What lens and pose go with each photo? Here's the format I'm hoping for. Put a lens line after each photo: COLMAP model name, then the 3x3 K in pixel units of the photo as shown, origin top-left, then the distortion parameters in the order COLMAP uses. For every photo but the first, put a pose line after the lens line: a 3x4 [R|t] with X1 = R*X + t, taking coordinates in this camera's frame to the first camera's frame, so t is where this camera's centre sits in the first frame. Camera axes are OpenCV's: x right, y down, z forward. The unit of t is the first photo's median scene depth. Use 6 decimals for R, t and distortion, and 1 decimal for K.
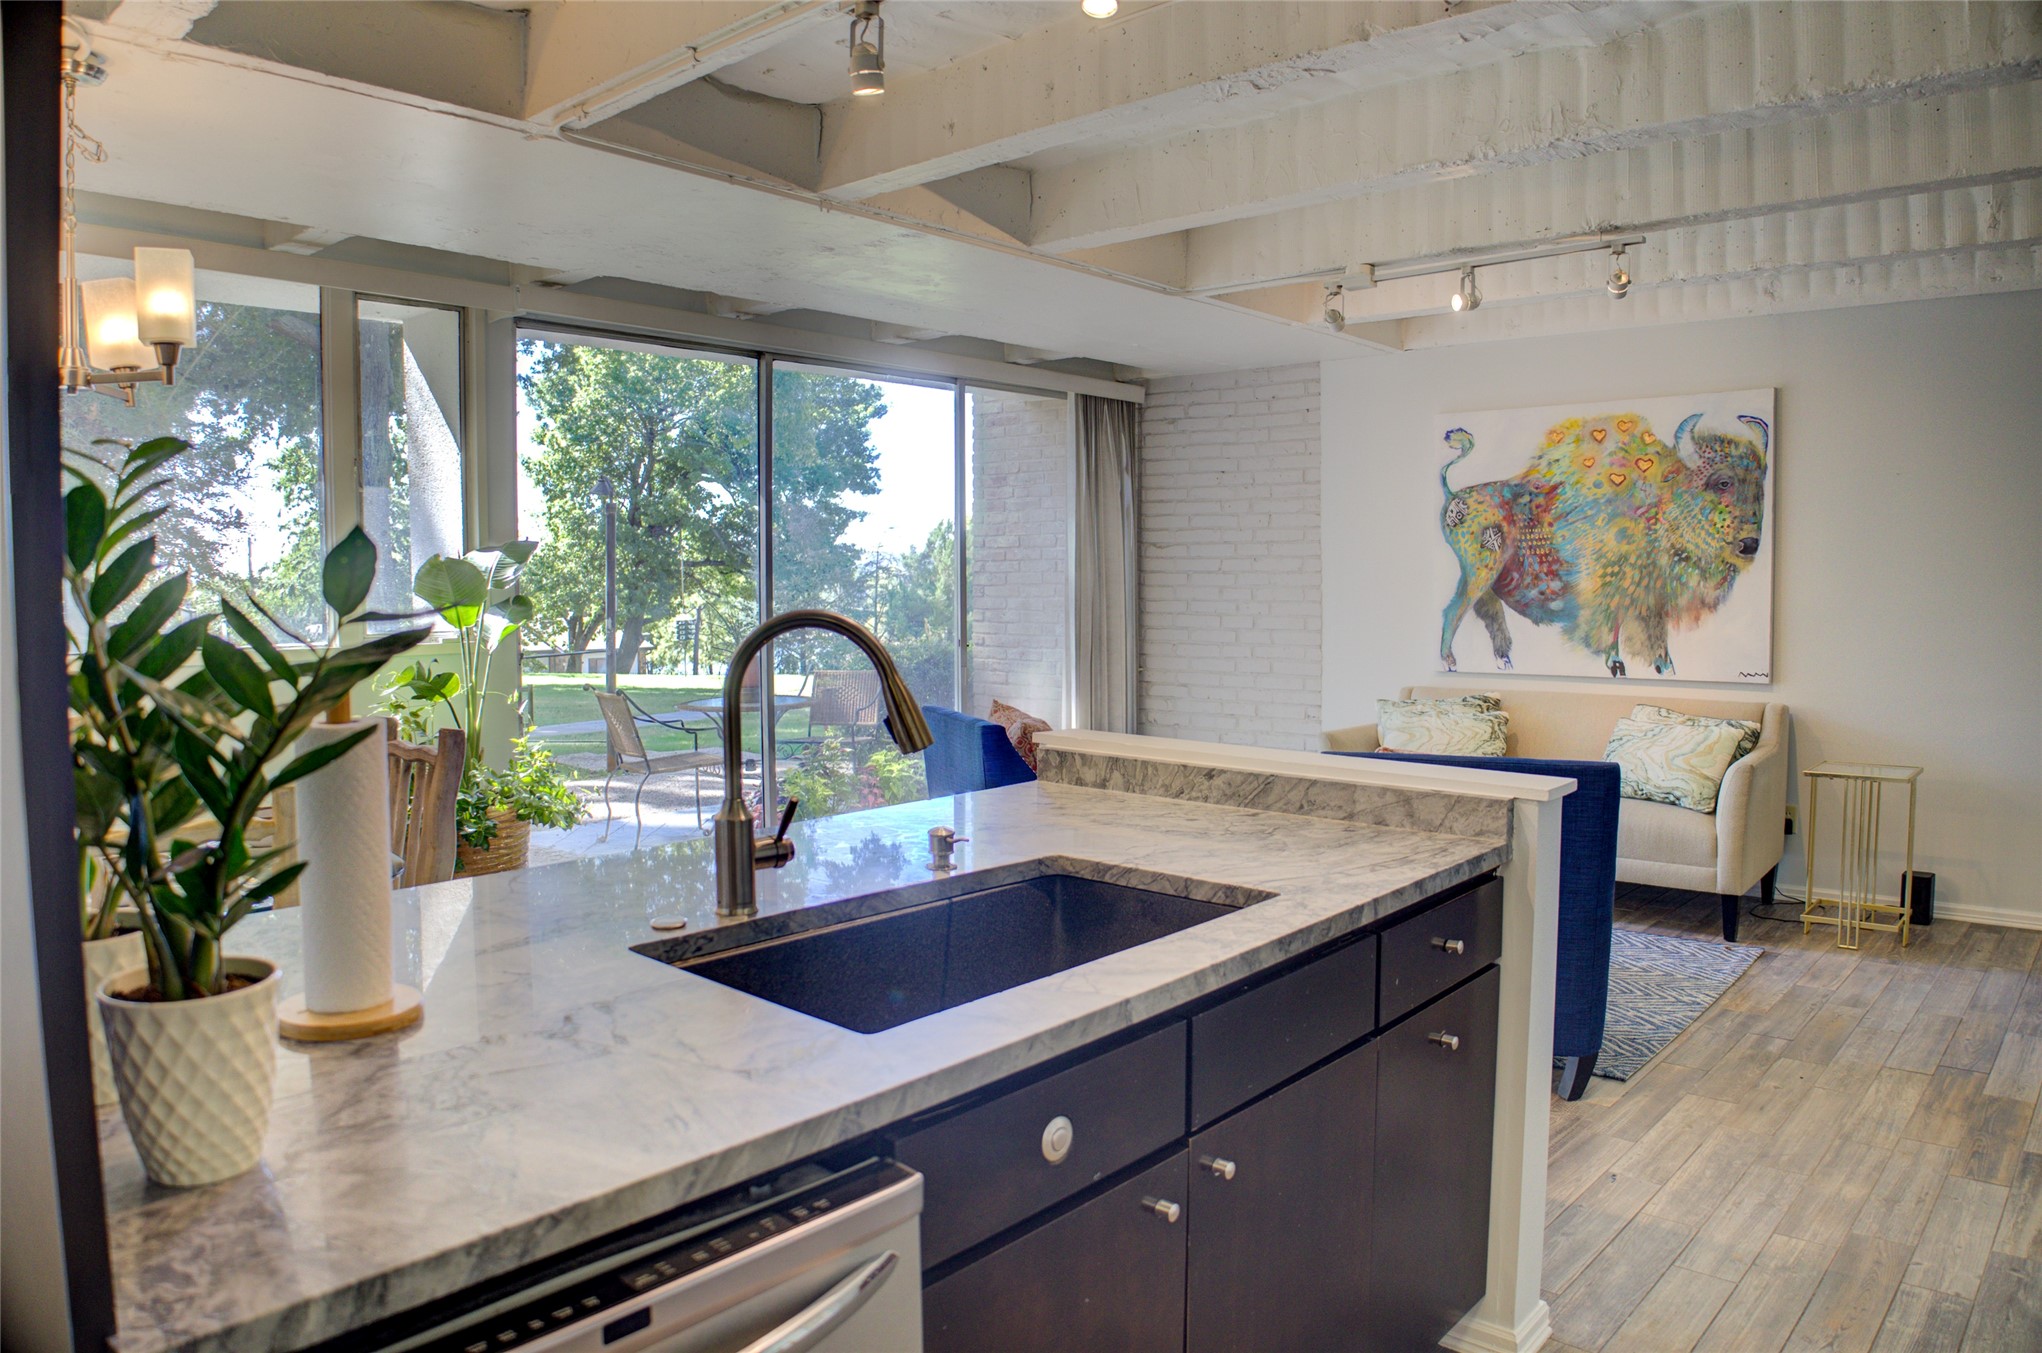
lens RADIAL K [[1366.8, 0, 1021.0], [0, 1366.8, 676.5], [0, 0, 1]] dist [-0.138888, -0.000878]
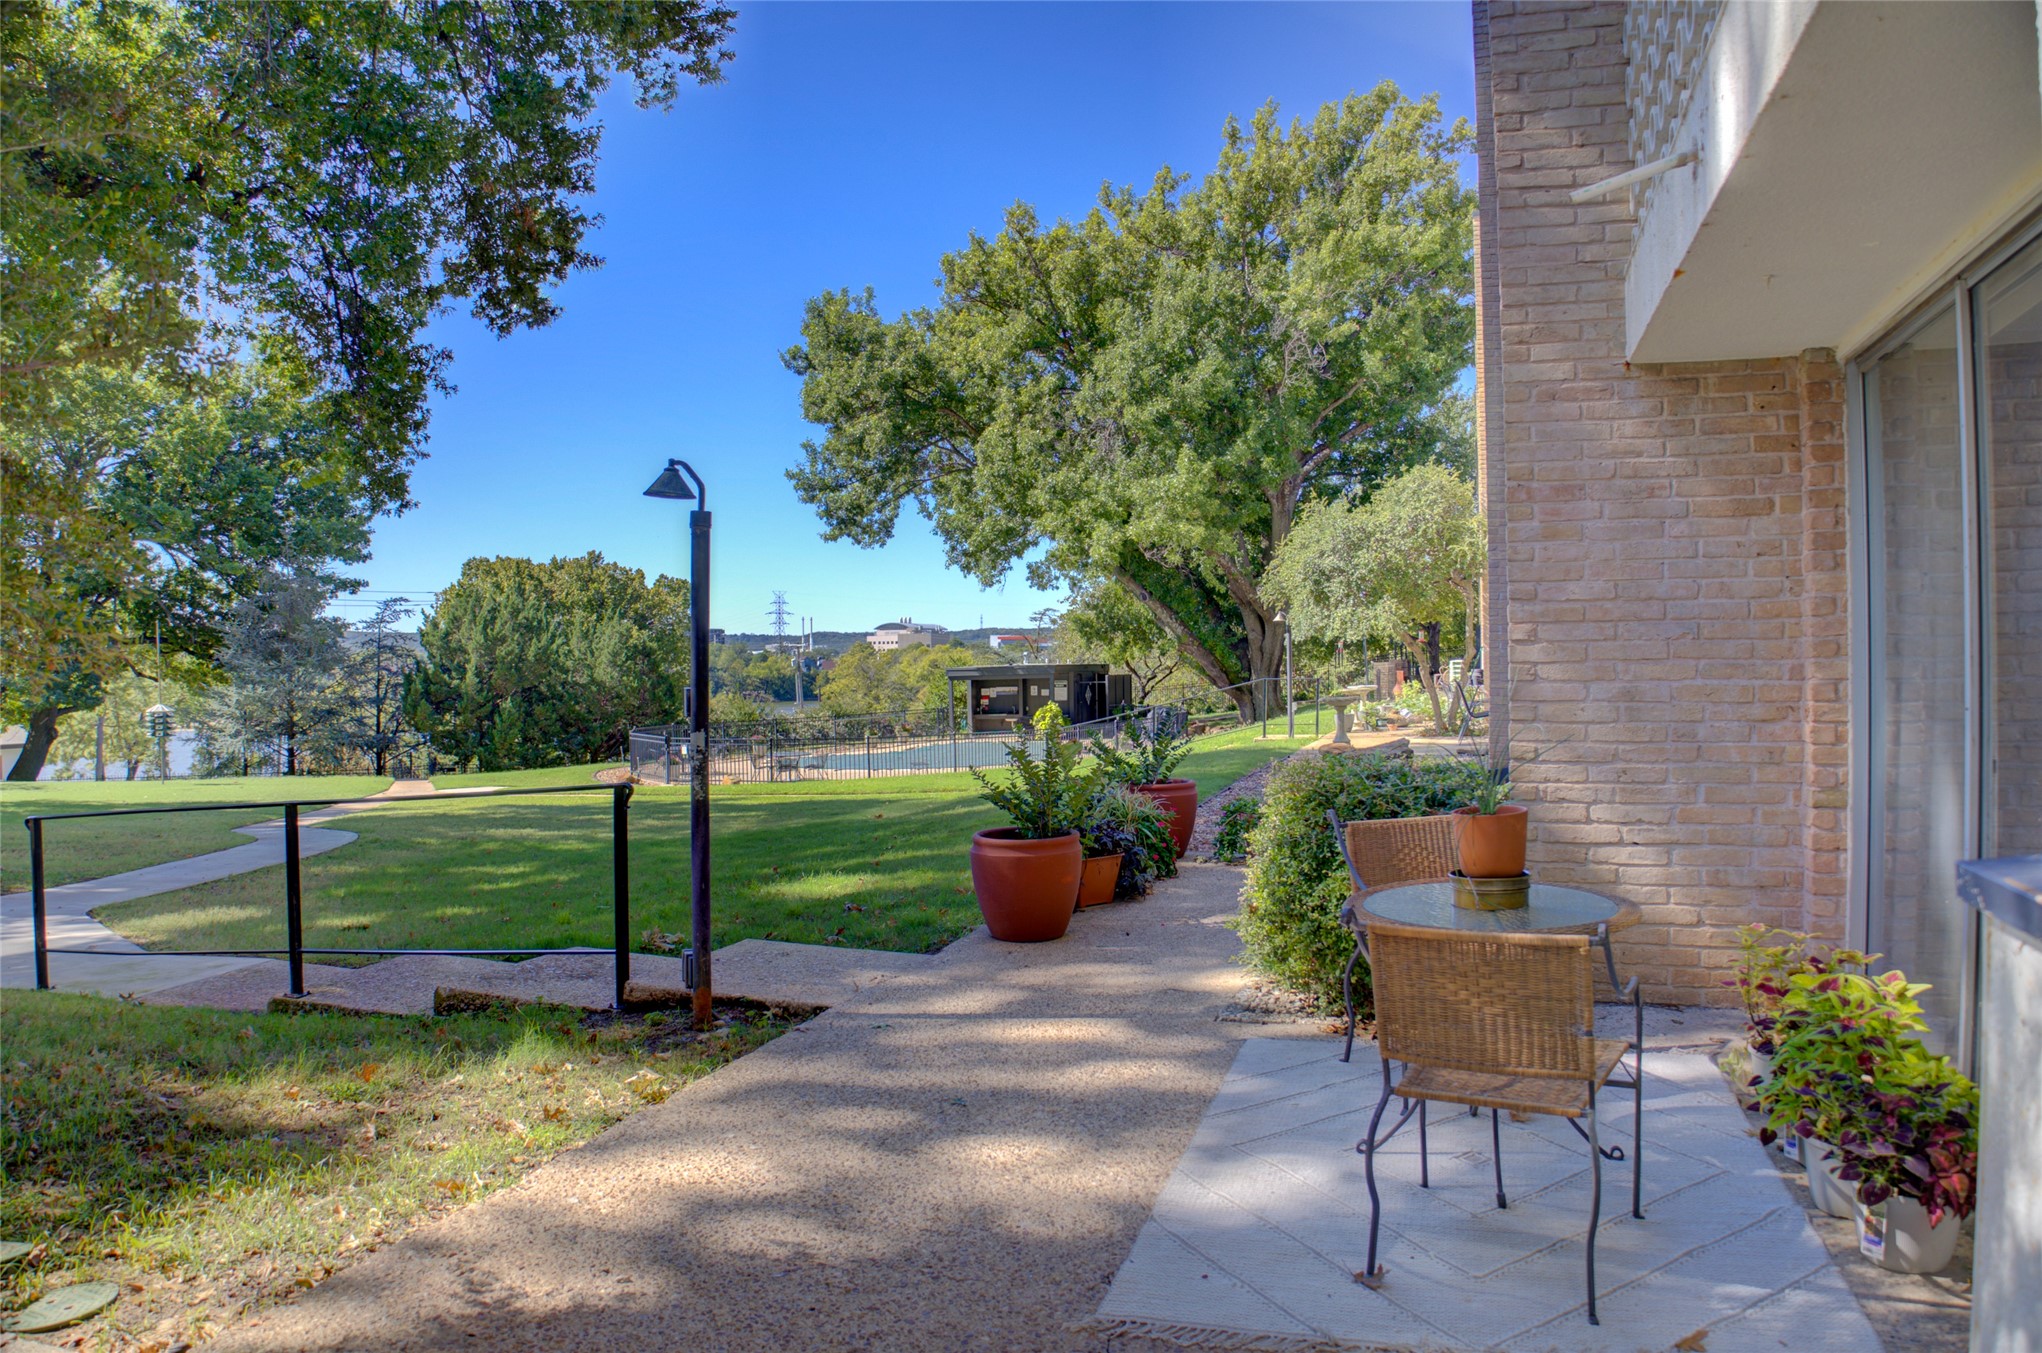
lens RADIAL K [[1360.2, 0, 1021.0], [0, 1360.2, 676.5], [0, 0, 1]] dist [-0.118121, 0.039118]
pose [[0.916875, -0.013889, 0.398933, -0.529696], [0.035924, 0.998210, -0.047813, -0.045341], [-0.397554, 0.058170, 0.915733, 0.614926]]
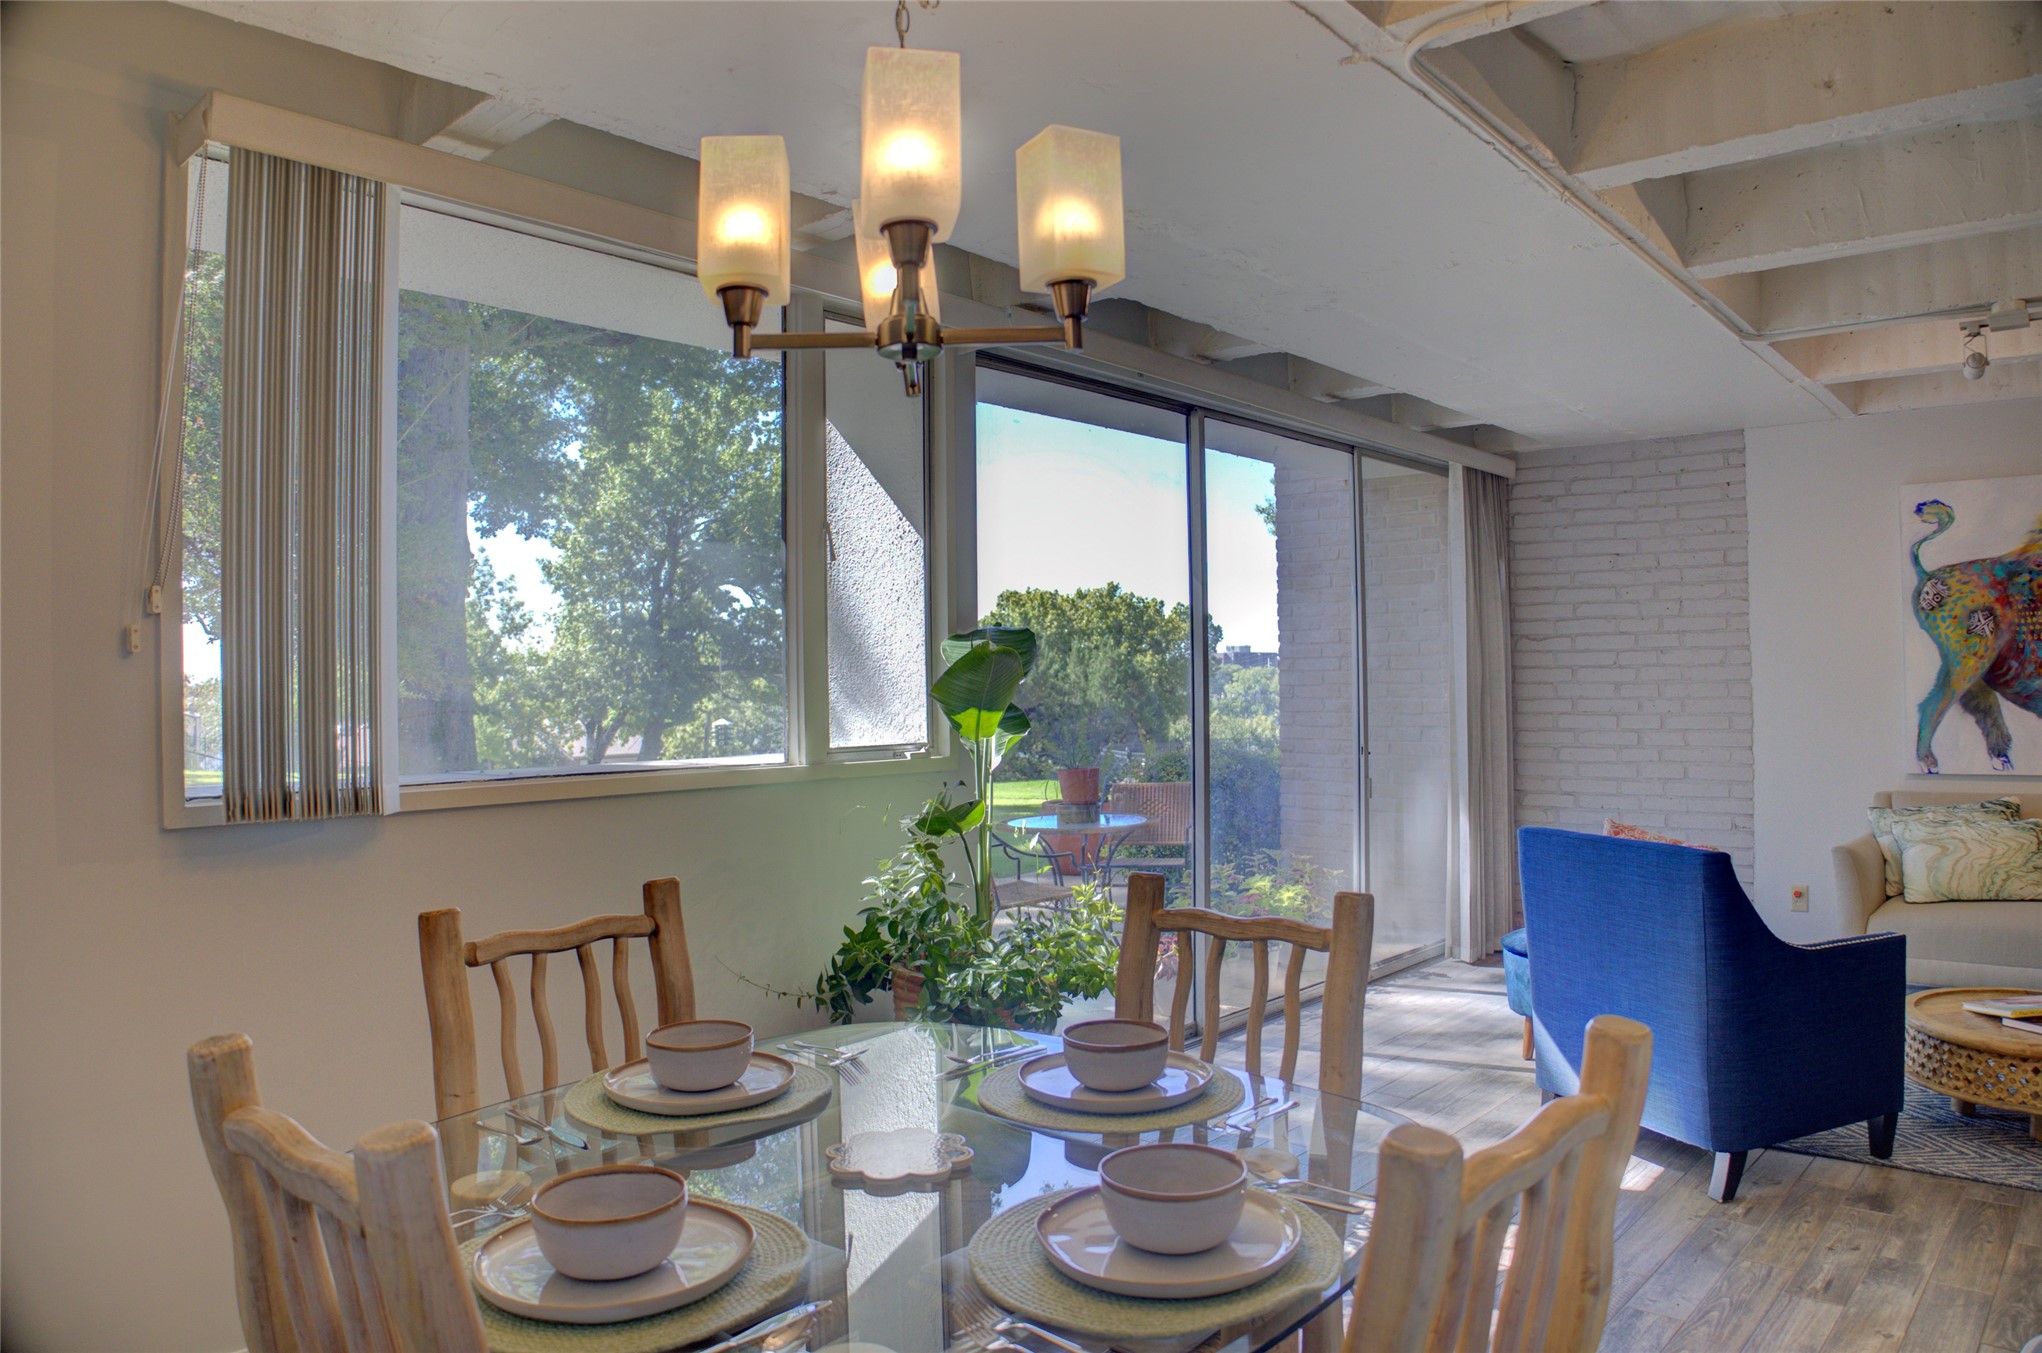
lens RADIAL K [[1360.2, 0, 1021.0], [0, 1360.2, 676.5], [0, 0, 1]] dist [-0.118121, 0.039118]
pose [[0.999906, -0.010145, 0.009195, -0.247665], [0.010803, 0.997158, -0.074554, -0.009120], [-0.008413, 0.074646, 0.997175, 0.133519]]
